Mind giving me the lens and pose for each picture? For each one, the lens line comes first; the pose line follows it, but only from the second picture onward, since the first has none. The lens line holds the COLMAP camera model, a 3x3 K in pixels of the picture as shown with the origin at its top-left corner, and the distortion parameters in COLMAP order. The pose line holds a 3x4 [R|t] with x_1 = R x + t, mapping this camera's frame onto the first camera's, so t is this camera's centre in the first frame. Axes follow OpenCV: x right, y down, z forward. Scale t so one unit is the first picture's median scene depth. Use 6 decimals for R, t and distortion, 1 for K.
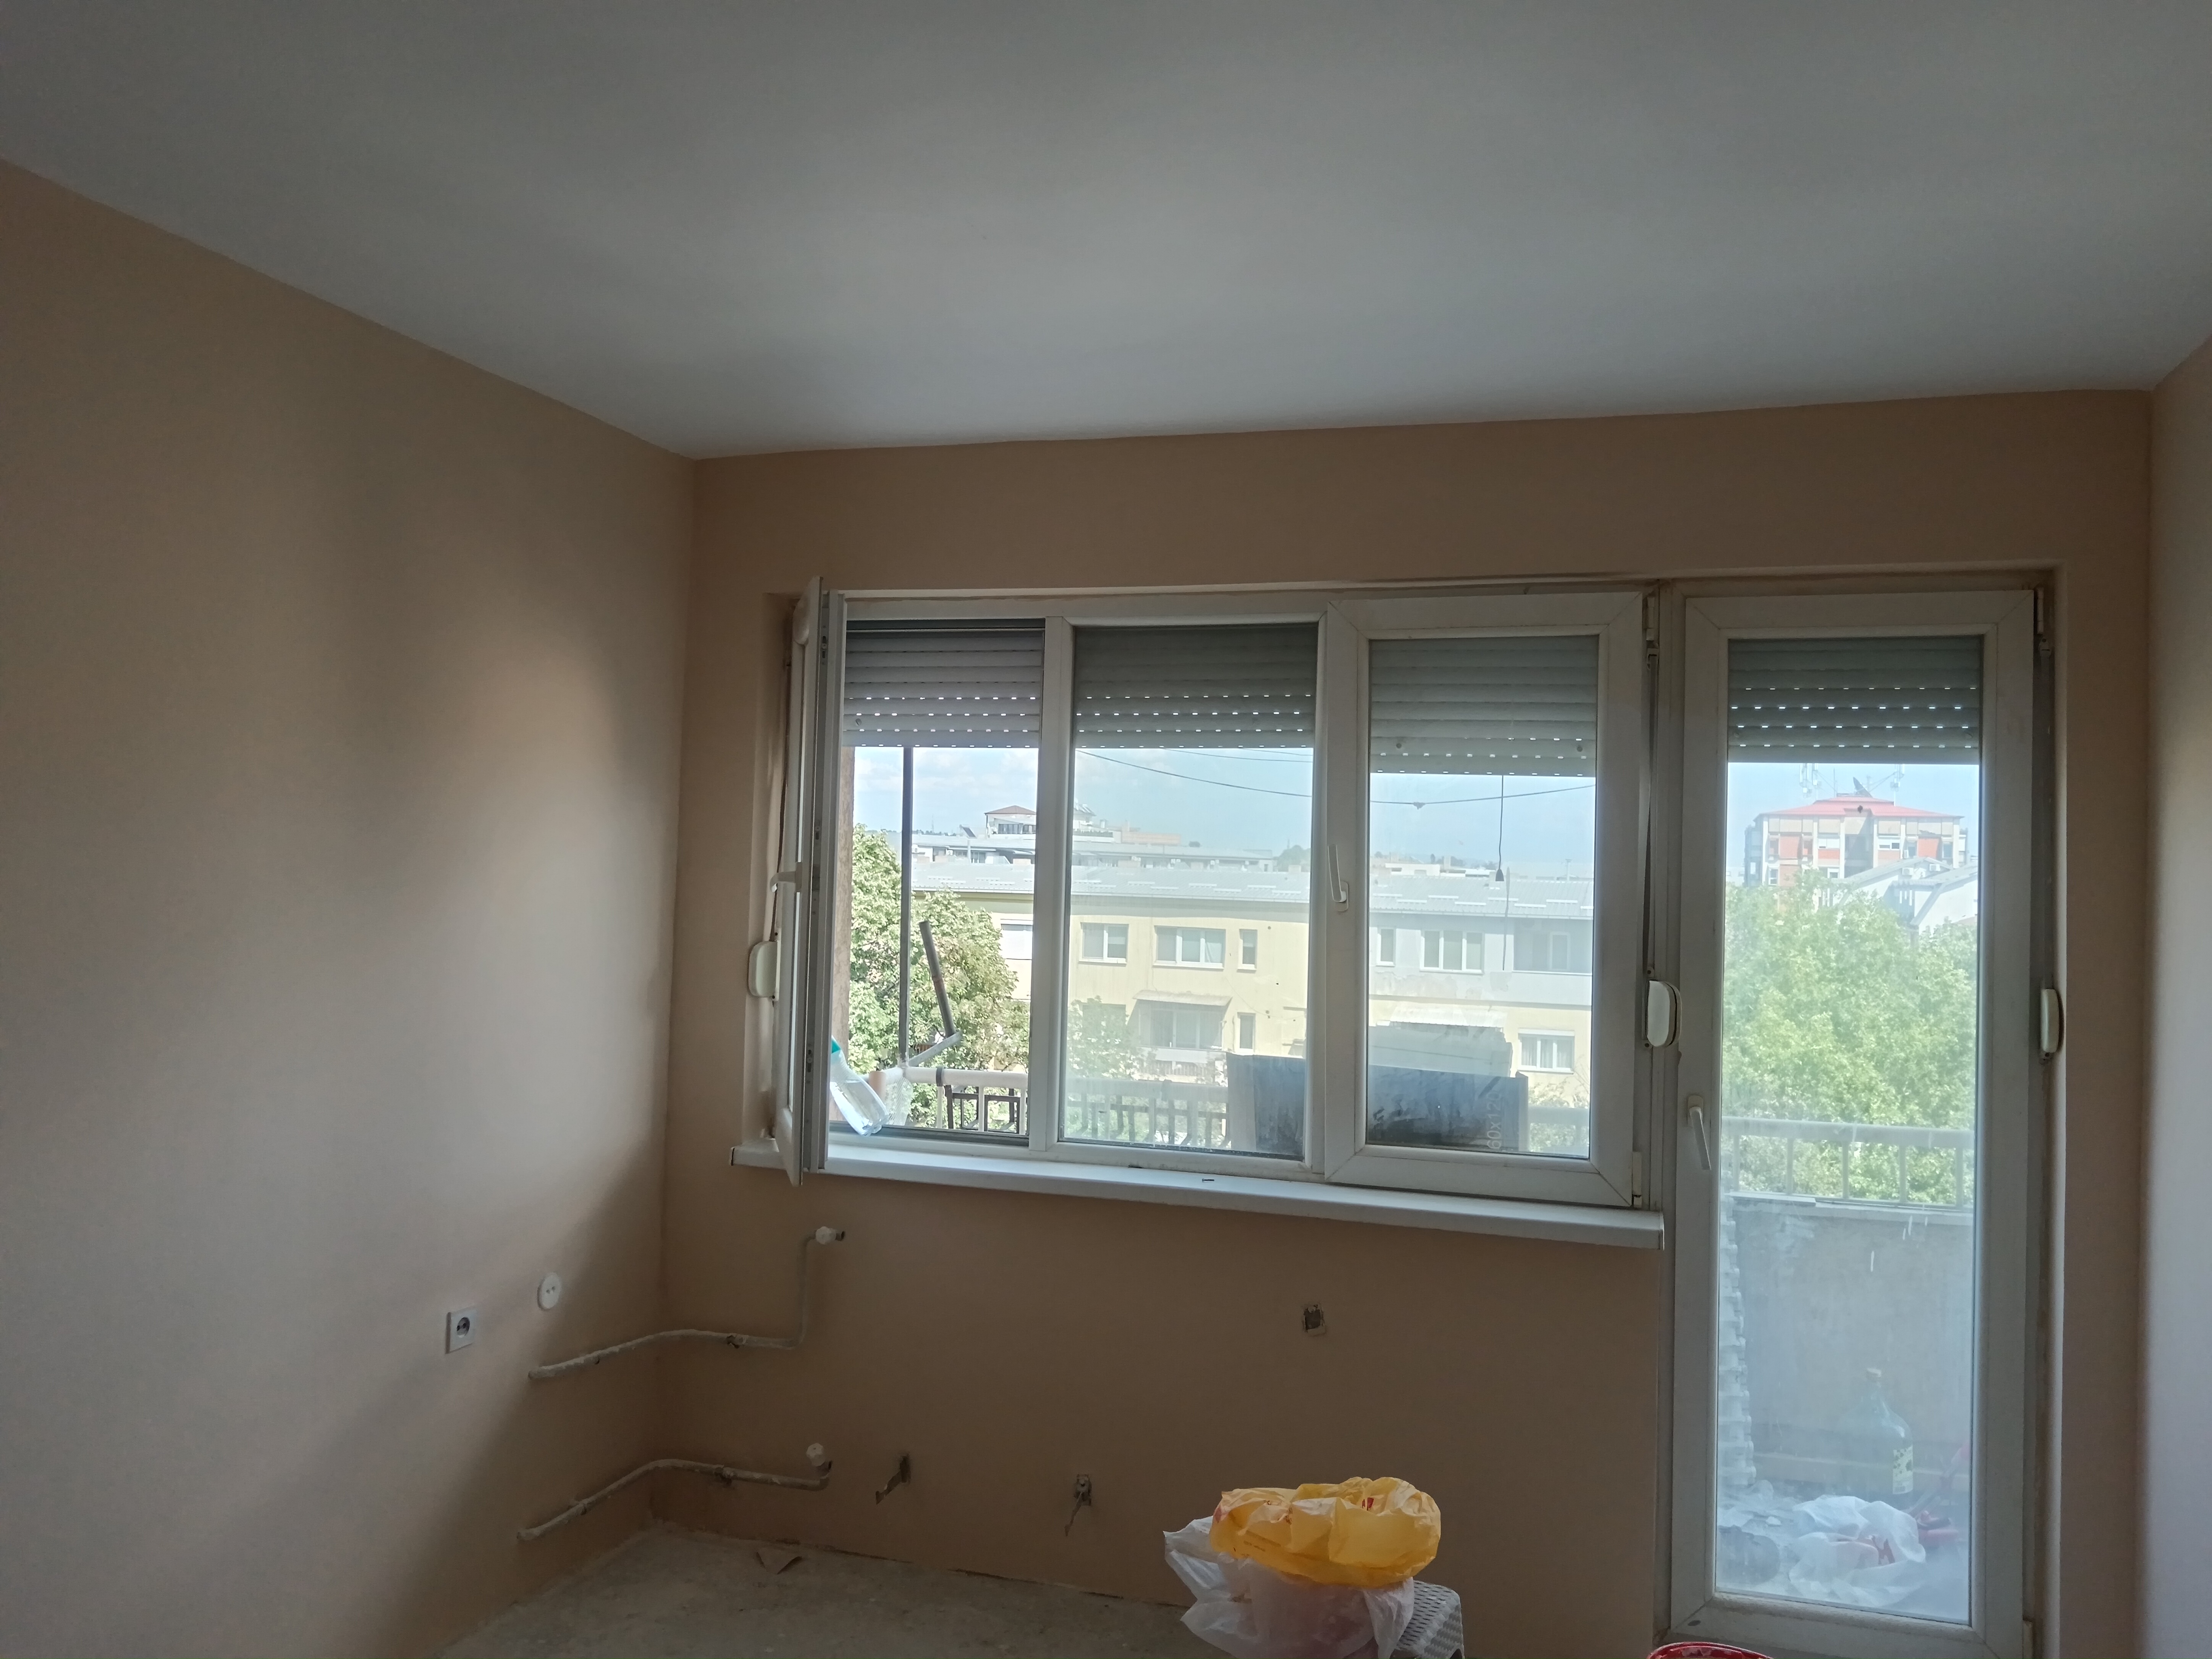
lens RADIAL K [[1740.2, 0, 1106.1], [0, 1740.2, 773.4], [0, 0, 1]] dist [0.004937, 0.003661]
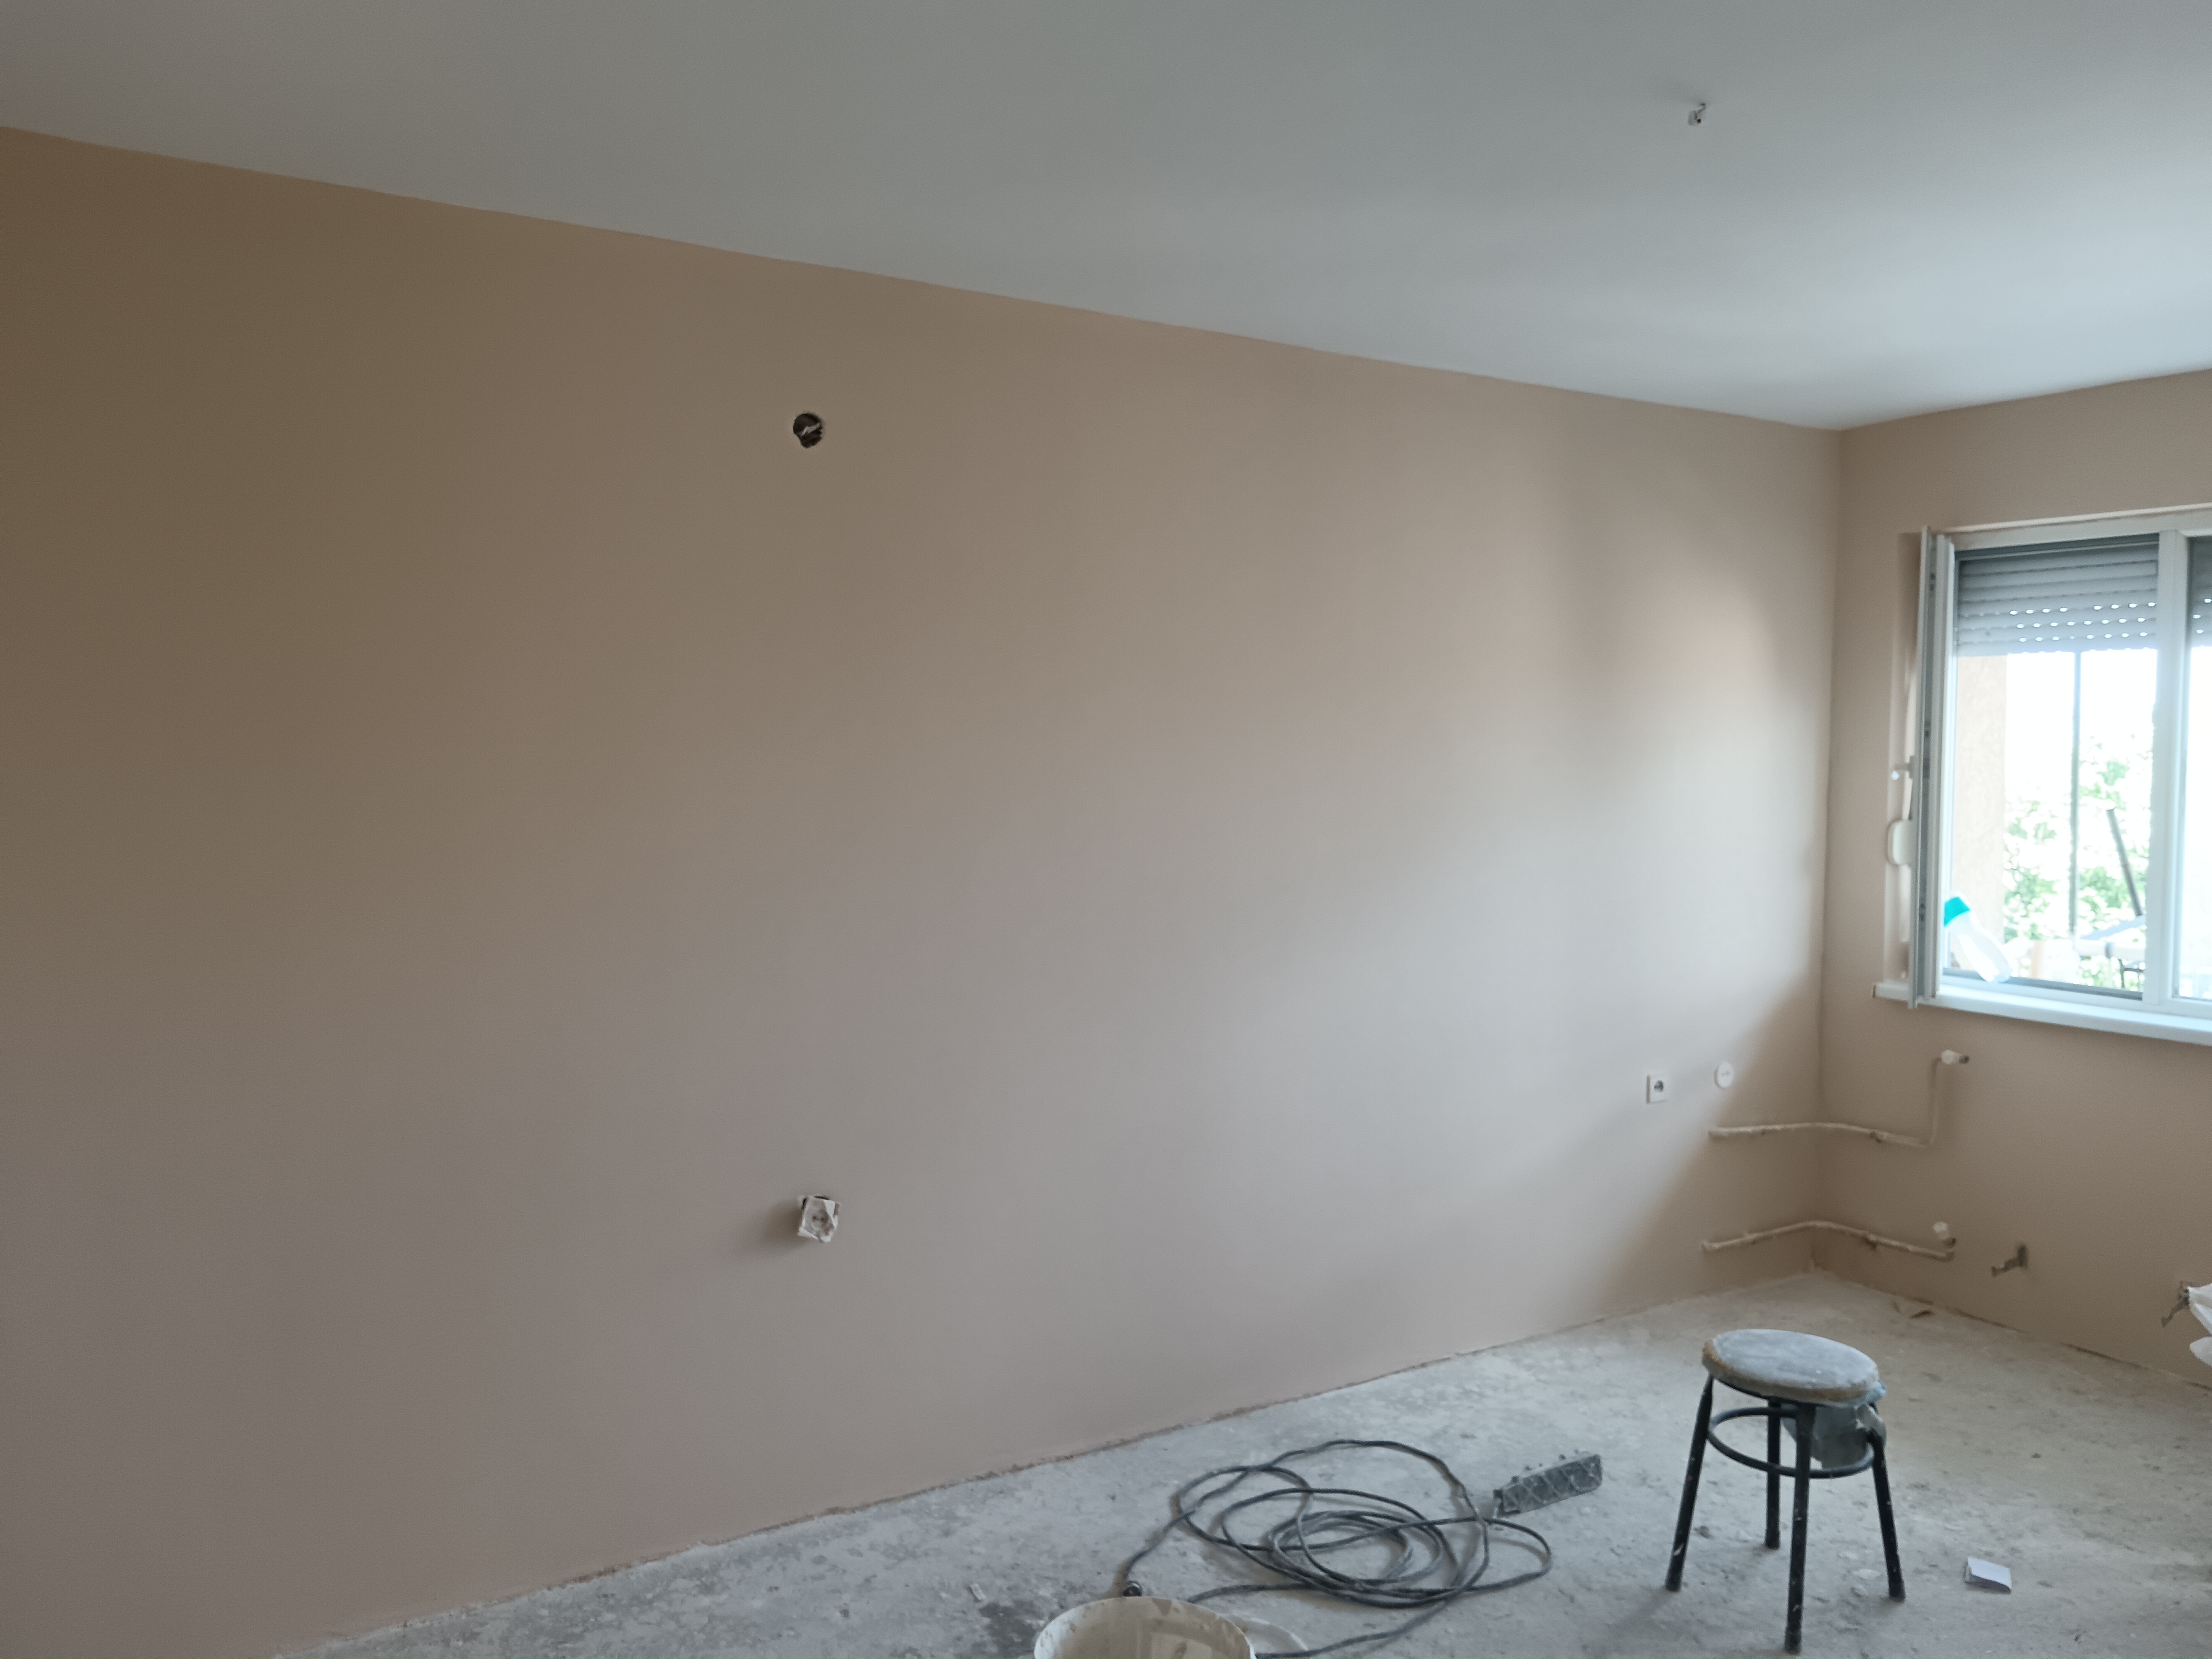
lens RADIAL K [[1744.0, 0, 1106.0], [0, 1744.0, 829.5], [0, 0, 1]] dist [-0.000794, -0.004965]
pose [[0.755920, 0.014692, -0.654499, 0.188438], [0.035590, 0.997347, 0.063494, 0.006235], [0.653696, -0.071289, 0.753392, -0.297738]]
